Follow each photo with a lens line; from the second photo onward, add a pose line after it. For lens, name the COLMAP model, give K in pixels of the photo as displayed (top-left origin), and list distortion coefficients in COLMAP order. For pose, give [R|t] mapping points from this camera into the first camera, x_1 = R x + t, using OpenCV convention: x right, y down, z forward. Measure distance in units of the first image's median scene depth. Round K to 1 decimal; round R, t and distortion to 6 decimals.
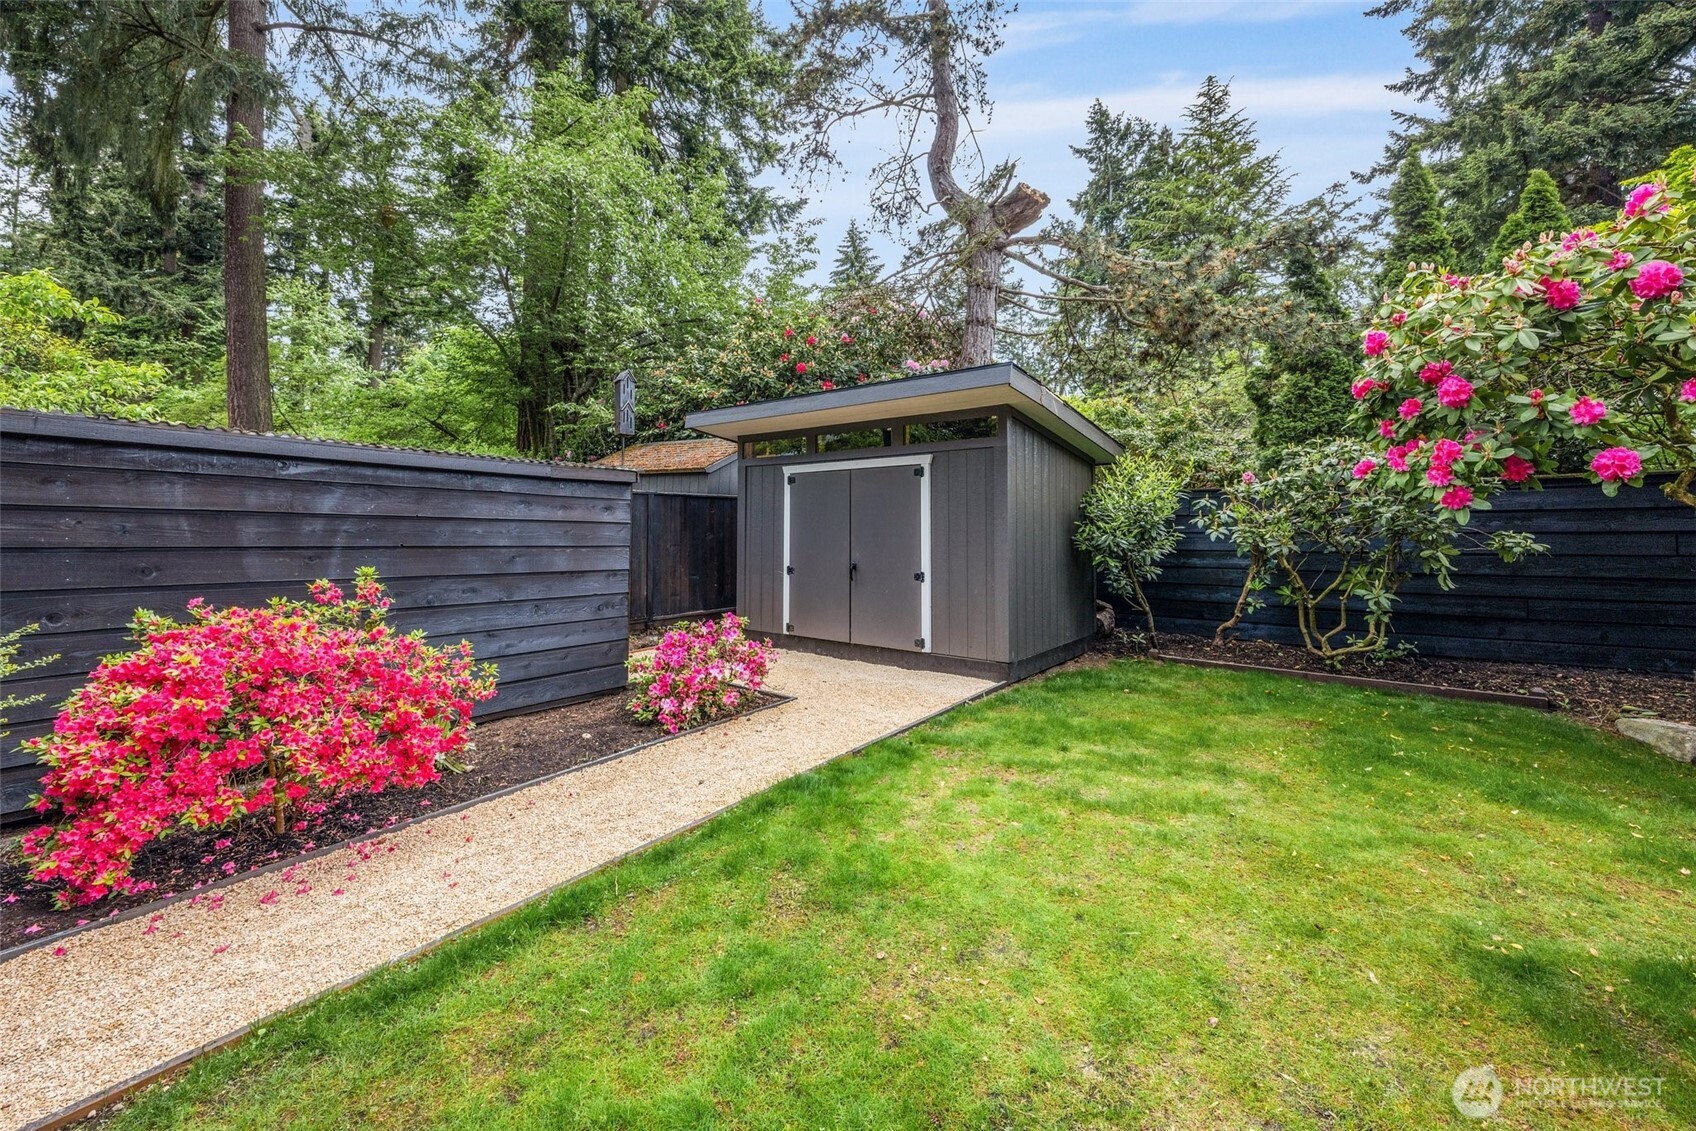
lens RADIAL K [[661.1, 0, 854.3], [0, 661.1, 555.0], [0, 0, 1]] dist [-0.000100, -0.000274]
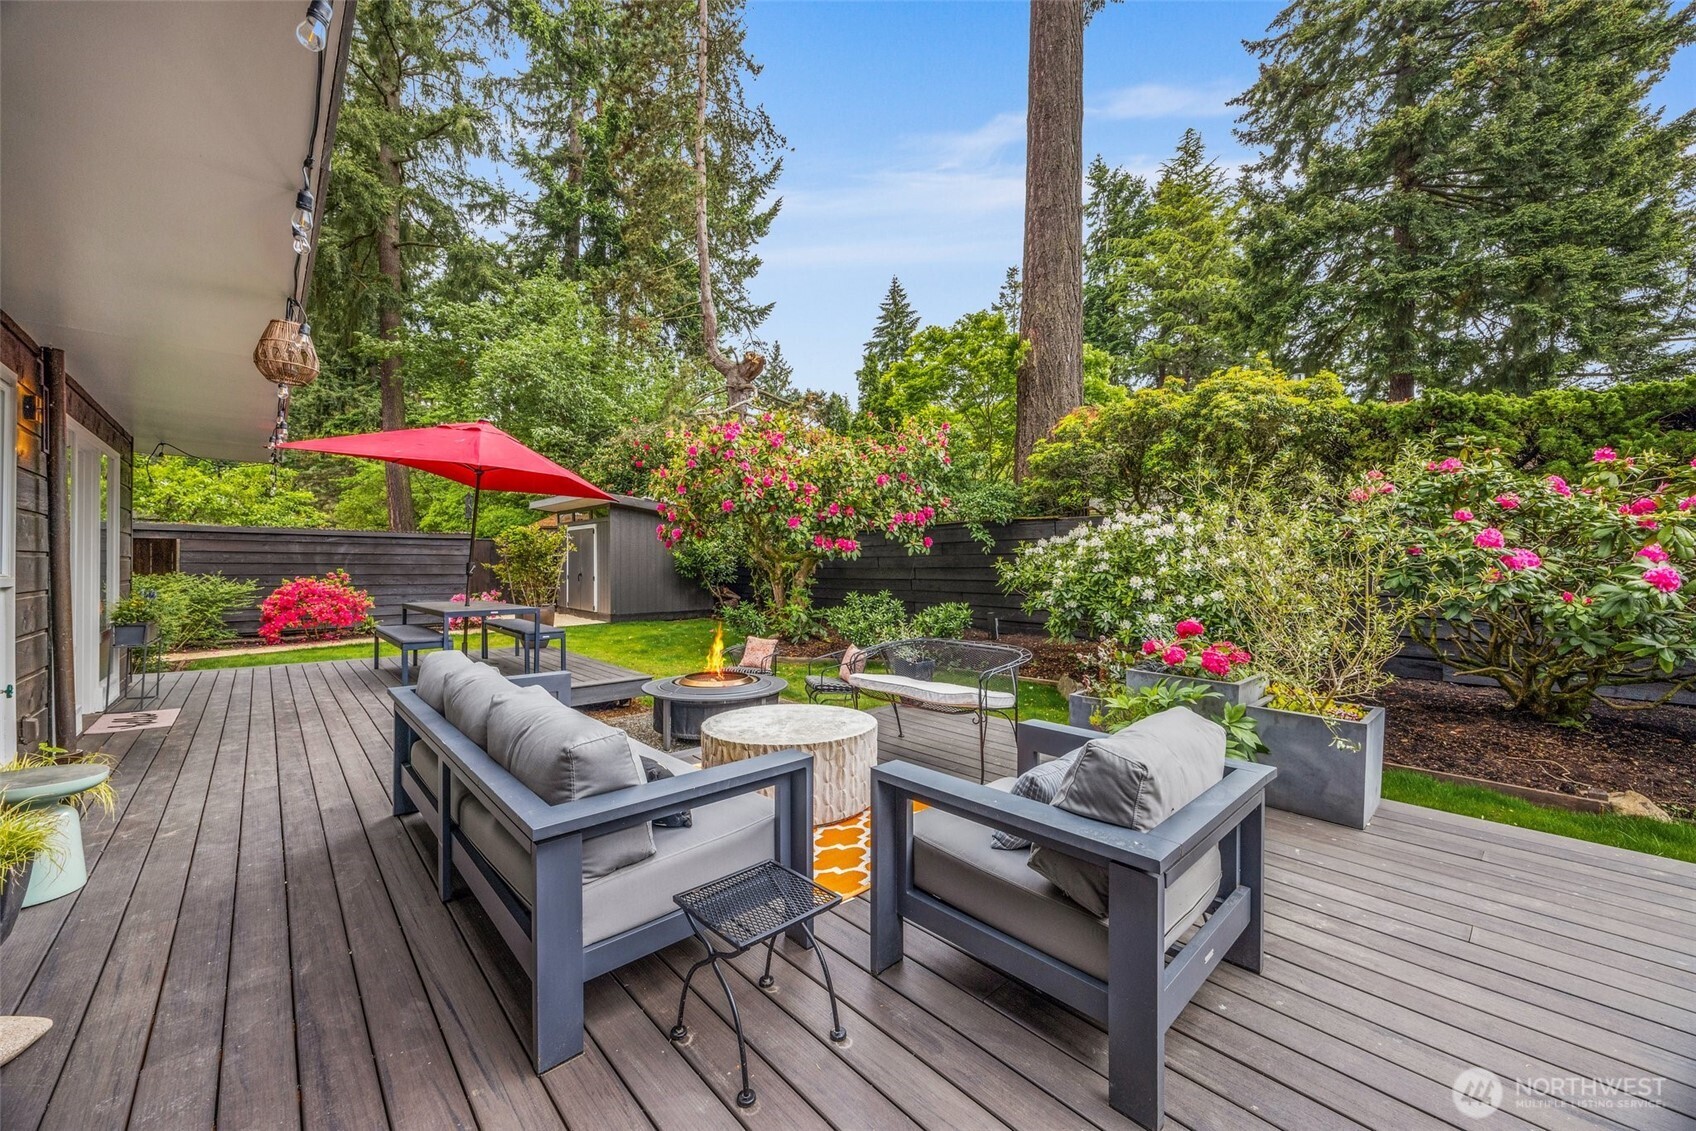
lens RADIAL K [[656.3, 0, 845.3], [0, 656.3, 577.0], [0, 0, 1]] dist [-0.000722, -0.000441]
pose [[0.980055, -0.004791, -0.198669, 1.370947], [0.002832, 0.999945, -0.010140, 0.056510], [0.198707, 0.009375, 0.980014, -0.998602]]
